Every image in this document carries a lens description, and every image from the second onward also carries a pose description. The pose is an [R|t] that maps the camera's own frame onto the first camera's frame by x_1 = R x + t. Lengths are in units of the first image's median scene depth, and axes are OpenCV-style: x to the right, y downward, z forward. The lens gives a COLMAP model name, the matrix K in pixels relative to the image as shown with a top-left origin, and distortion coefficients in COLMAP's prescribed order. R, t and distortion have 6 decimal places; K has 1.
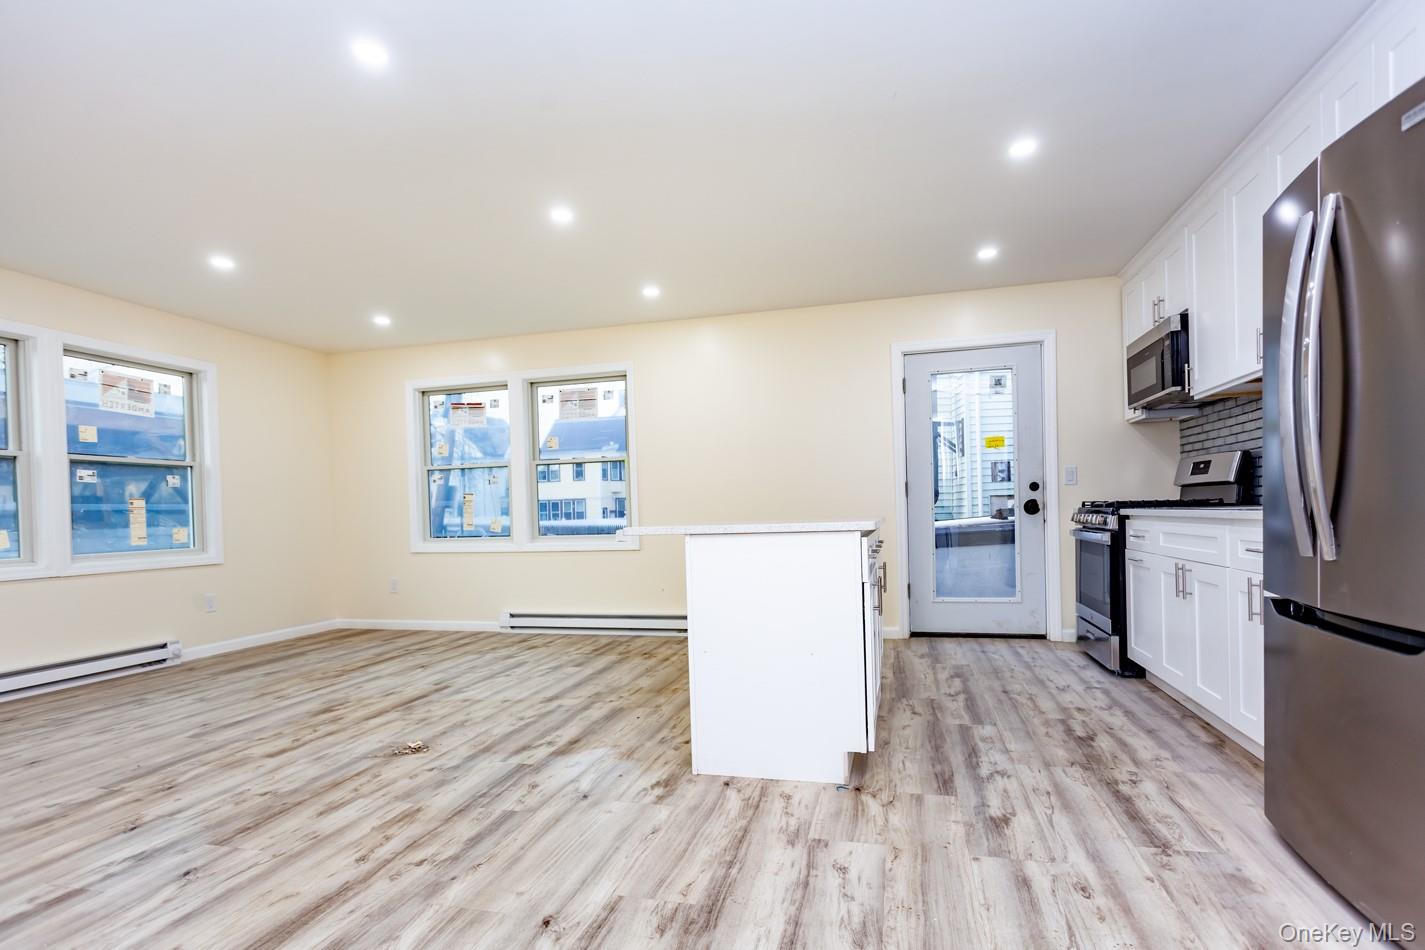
lens RADIAL K [[708.1, 0, 715.9], [0, 708.1, 527.3], [0, 0, 1]] dist [0.001844, 0.001626]
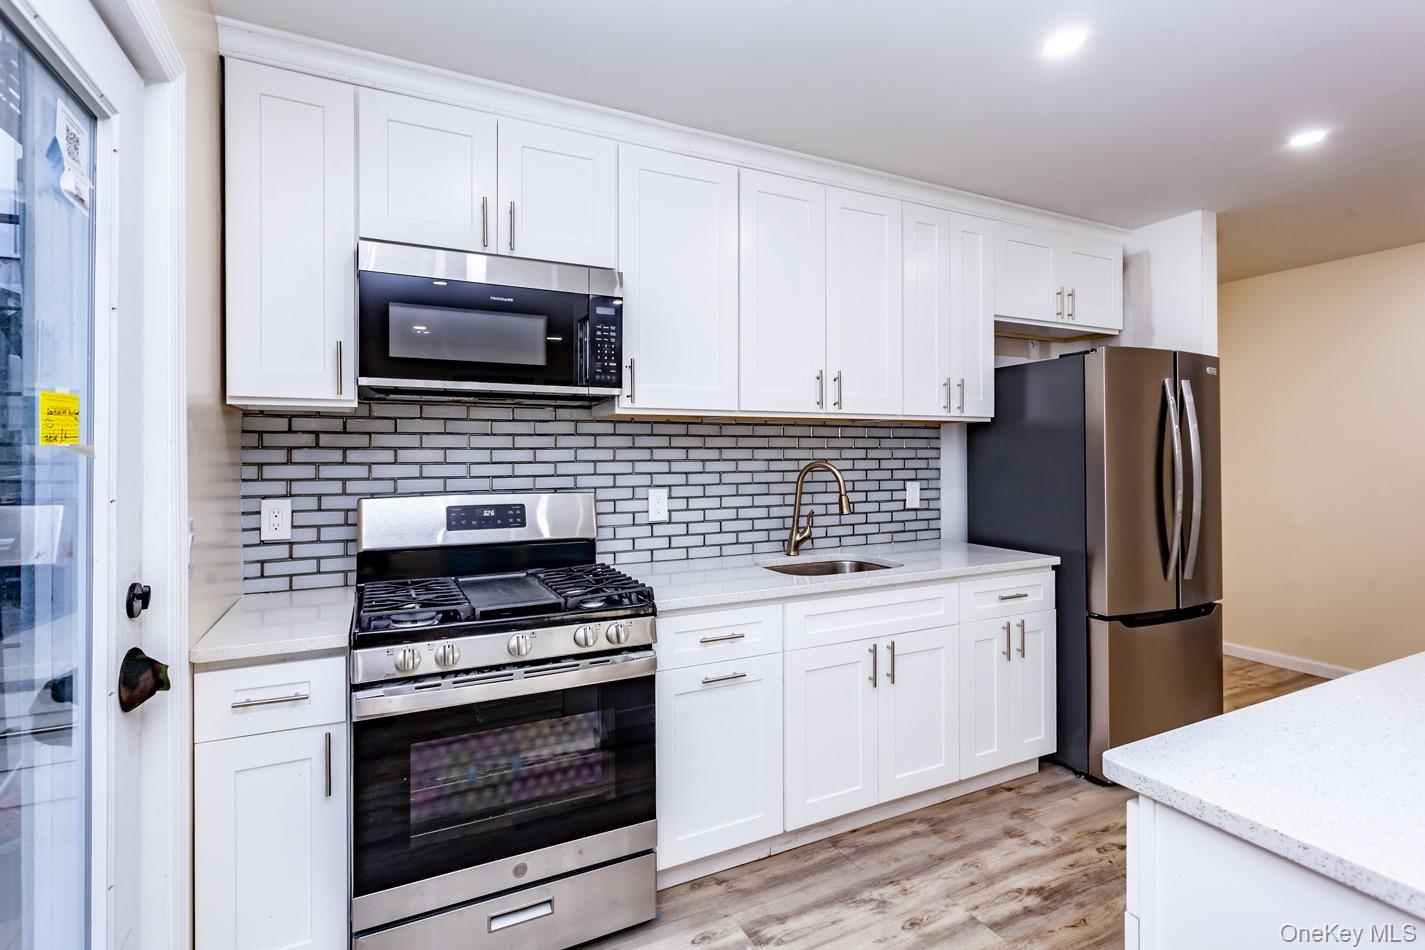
lens RADIAL K [[684.2, 0, 712.1], [0, 684.2, 447.1], [0, 0, 1]] dist [-0.000679, 0.000180]
pose [[-0.660927, 0.037756, 0.749500, 0.167408], [0.038656, 0.999121, -0.016242, -0.151484], [-0.749454, 0.018238, -0.661805, 1.497727]]
